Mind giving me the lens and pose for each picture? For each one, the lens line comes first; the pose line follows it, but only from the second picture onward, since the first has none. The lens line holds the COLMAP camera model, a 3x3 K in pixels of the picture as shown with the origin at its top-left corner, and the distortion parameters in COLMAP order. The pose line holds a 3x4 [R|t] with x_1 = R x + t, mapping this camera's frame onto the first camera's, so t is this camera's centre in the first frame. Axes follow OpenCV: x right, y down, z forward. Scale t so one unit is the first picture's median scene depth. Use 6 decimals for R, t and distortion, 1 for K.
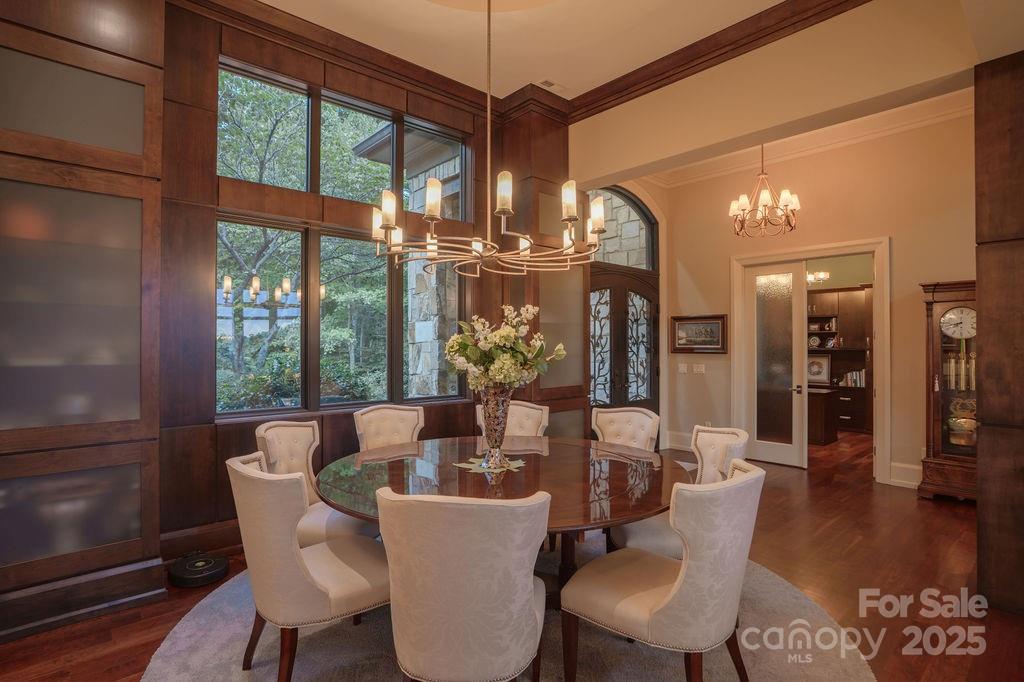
lens RADIAL K [[521.7, 0, 512.0], [0, 521.7, 341.0], [0, 0, 1]] dist [0.000074, -0.000084]
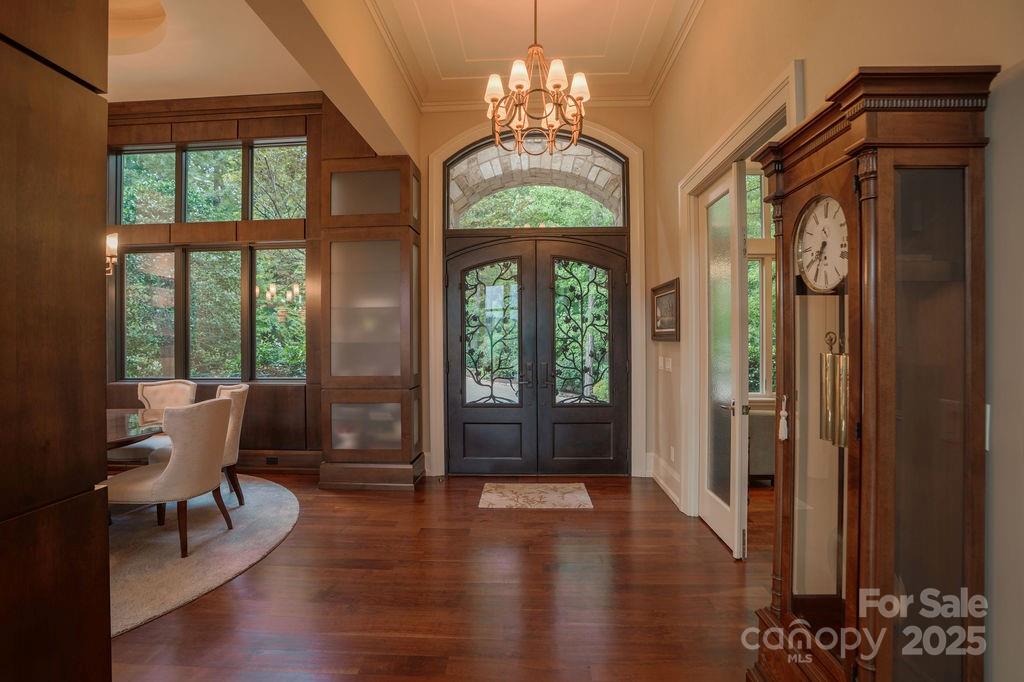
lens RADIAL K [[480.9, 0, 512.0], [0, 480.9, 341.0], [0, 0, 1]] dist [-0.002891, -0.000080]
pose [[0.700918, -0.006455, -0.713212, 0.822701], [0.012626, 0.999915, 0.003358, 0.024630], [0.713130, -0.011359, 0.700940, 0.543340]]
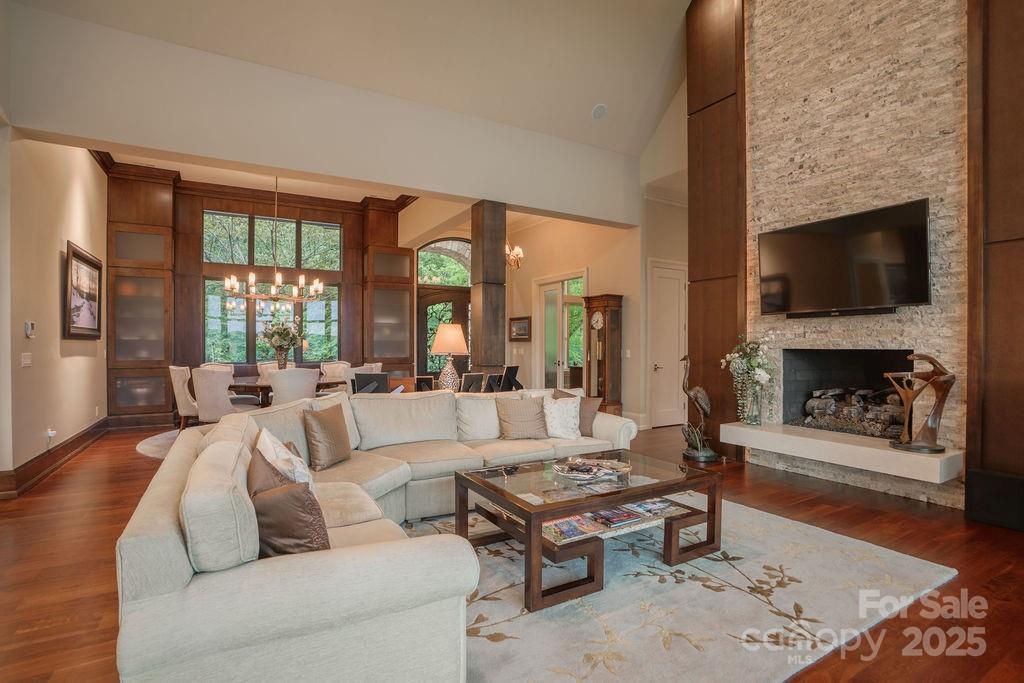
lens RADIAL K [[473.8, 0, 512.0], [0, 473.8, 341.5], [0, 0, 1]] dist [-0.061466, 0.000113]
pose [[0.982359, -0.006116, -0.186906, 0.764231], [0.005187, 0.999972, -0.005456, 0.039688], [0.186934, 0.004390, 0.982363, -0.497502]]
